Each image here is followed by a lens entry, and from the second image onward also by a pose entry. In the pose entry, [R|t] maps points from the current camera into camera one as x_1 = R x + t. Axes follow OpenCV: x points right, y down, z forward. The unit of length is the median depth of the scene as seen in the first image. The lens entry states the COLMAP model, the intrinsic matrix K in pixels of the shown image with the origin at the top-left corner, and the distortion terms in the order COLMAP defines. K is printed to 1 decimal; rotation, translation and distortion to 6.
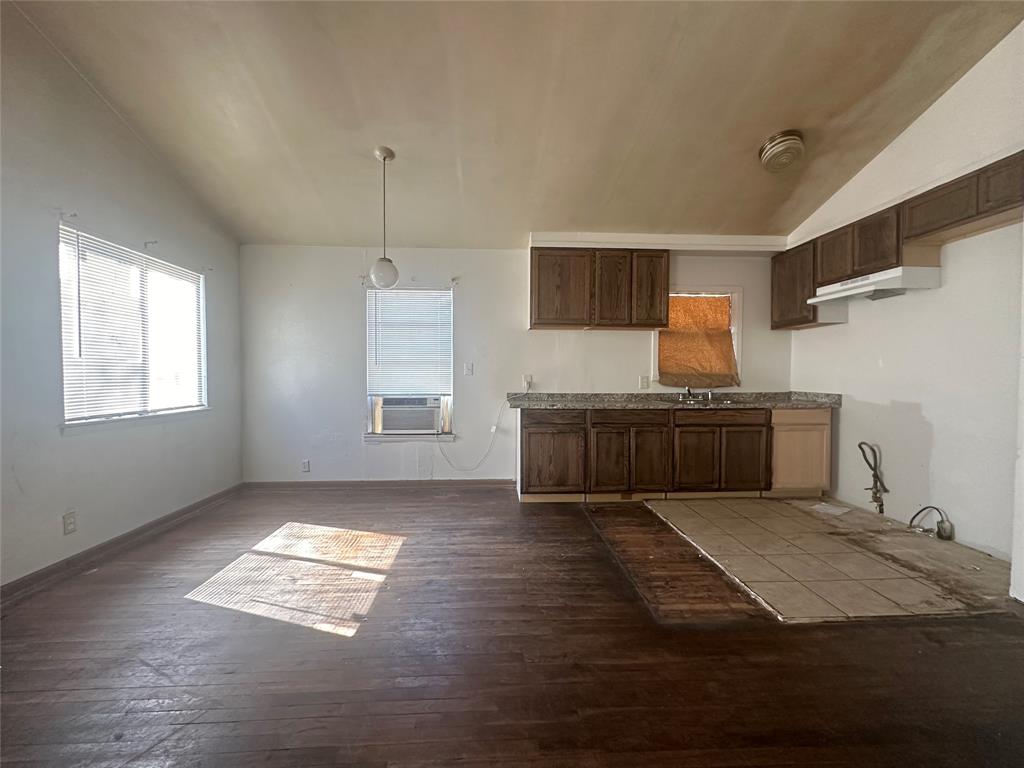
lens RADIAL K [[412.5, 0, 509.9], [0, 412.5, 383.7], [0, 0, 1]] dist [-0.003223, -0.000438]
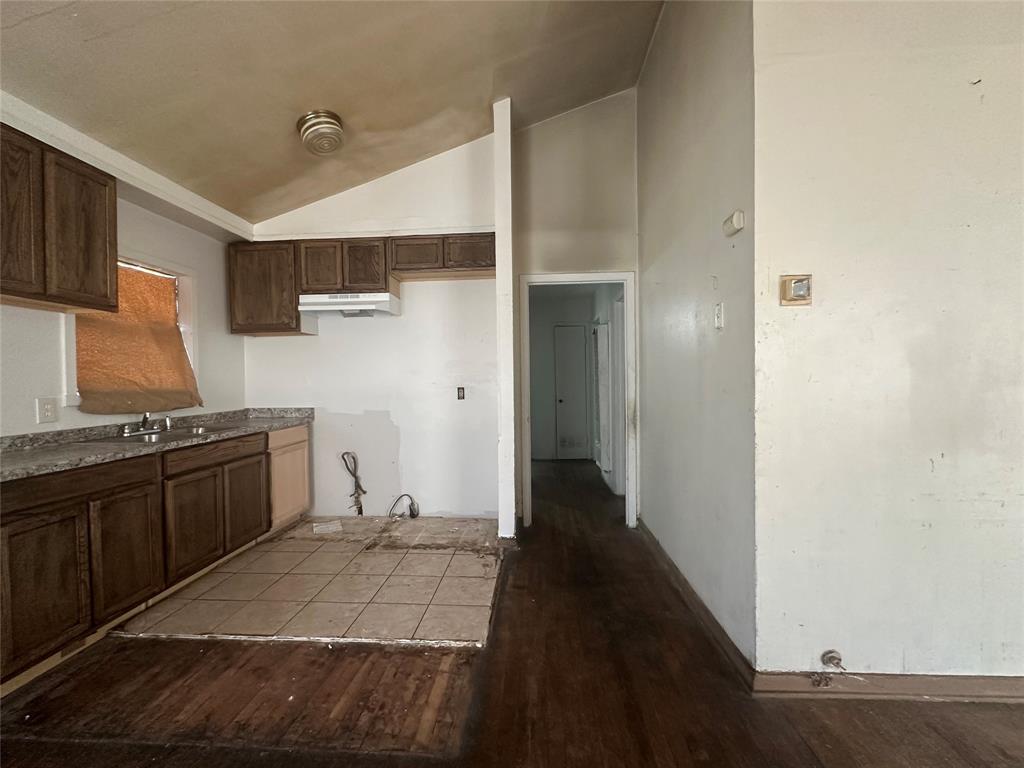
lens RADIAL K [[438.9, 0, 510.1], [0, 438.9, 383.5], [0, 0, 1]] dist [-0.002264, 0.000151]
pose [[0.104378, -0.013834, 0.994441, -0.199740], [0.036623, 0.999279, 0.010057, -0.027409], [-0.993863, 0.035370, 0.104810, 0.465392]]
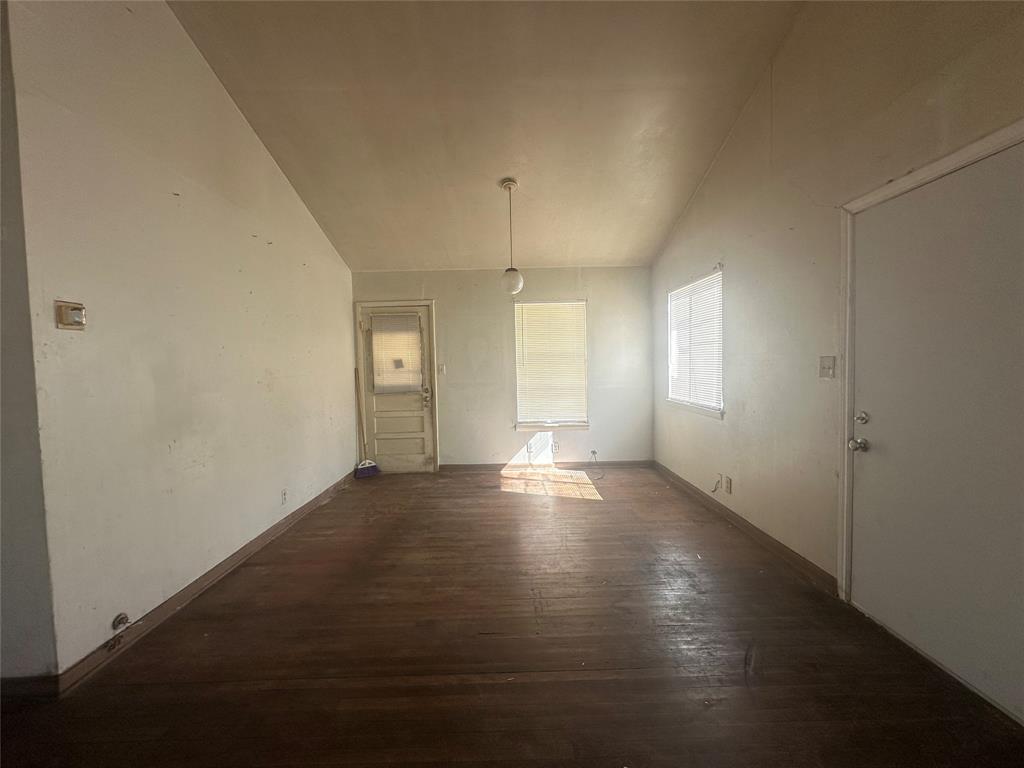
lens RADIAL K [[438.9, 0, 513.4], [0, 438.9, 386.5], [0, 0, 1]] dist [-0.002264, 0.000151]
pose [[-0.999176, 0.022357, 0.033863, -0.249357], [0.024891, 0.996770, 0.076353, -0.056667], [-0.032047, 0.077133, -0.996506, 0.742860]]
